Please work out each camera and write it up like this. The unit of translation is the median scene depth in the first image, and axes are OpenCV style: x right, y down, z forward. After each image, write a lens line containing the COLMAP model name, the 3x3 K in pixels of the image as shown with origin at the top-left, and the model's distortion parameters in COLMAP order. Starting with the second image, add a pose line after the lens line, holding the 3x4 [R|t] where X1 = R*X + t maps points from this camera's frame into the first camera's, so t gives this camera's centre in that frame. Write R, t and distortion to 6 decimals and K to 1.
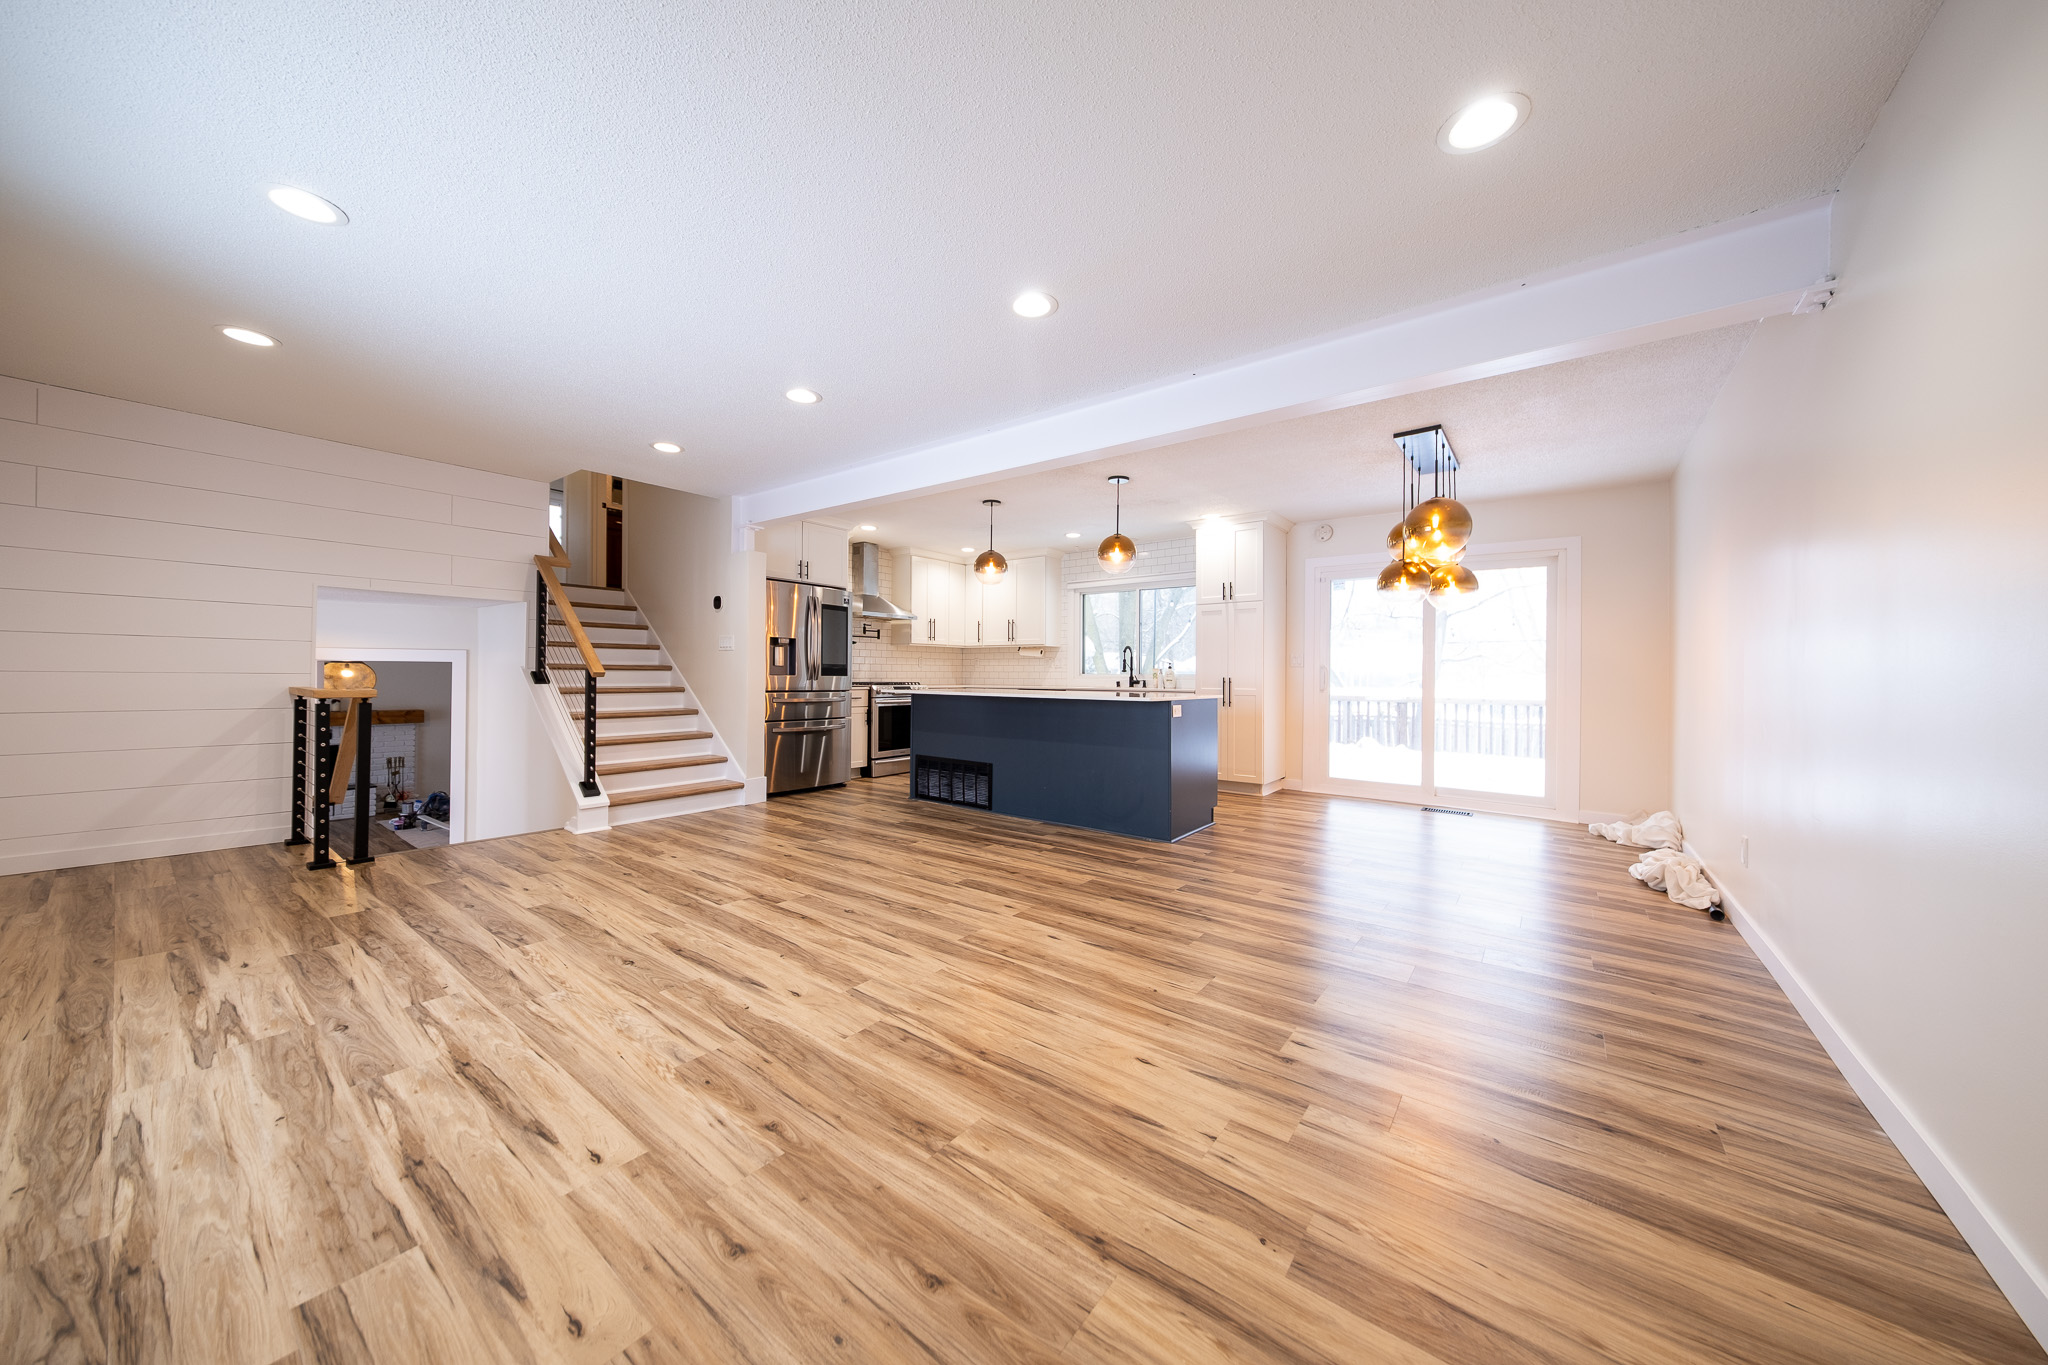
lens RADIAL K [[691.7, 0, 1018.5], [0, 691.7, 674.9], [0, 0, 1]] dist [0.011580, -0.002414]
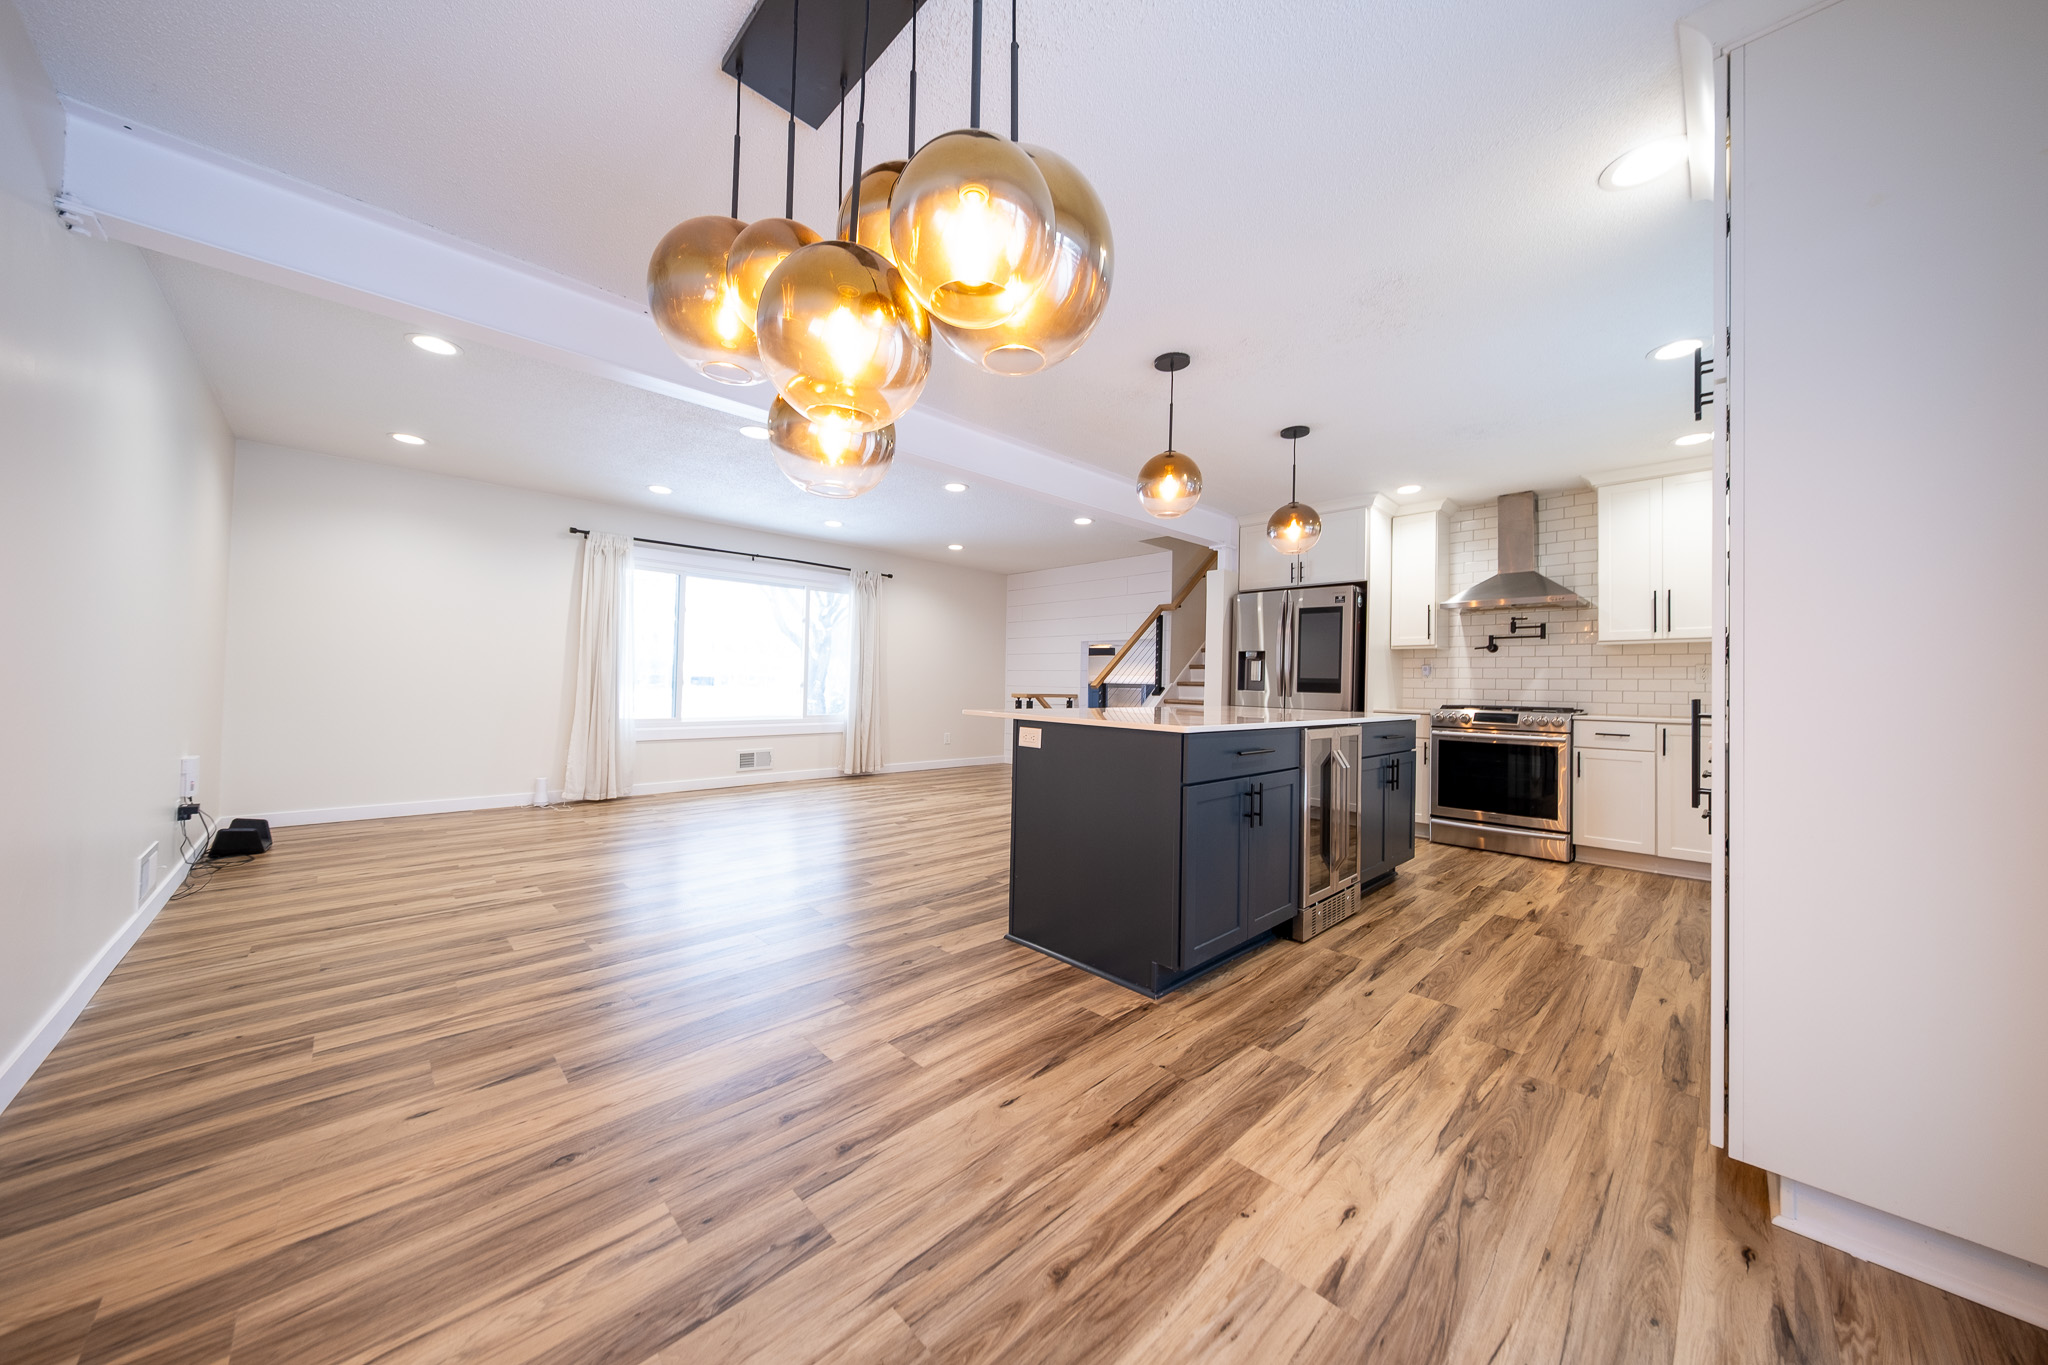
lens RADIAL K [[691.7, 0, 1018.5], [0, 691.7, 674.9], [0, 0, 1]] dist [0.011580, -0.002414]
pose [[-0.145847, -0.025407, -0.988981, 1.231677], [-0.022132, 0.999504, -0.022413, 0.014756], [0.989060, 0.018620, -0.146337, 1.555364]]
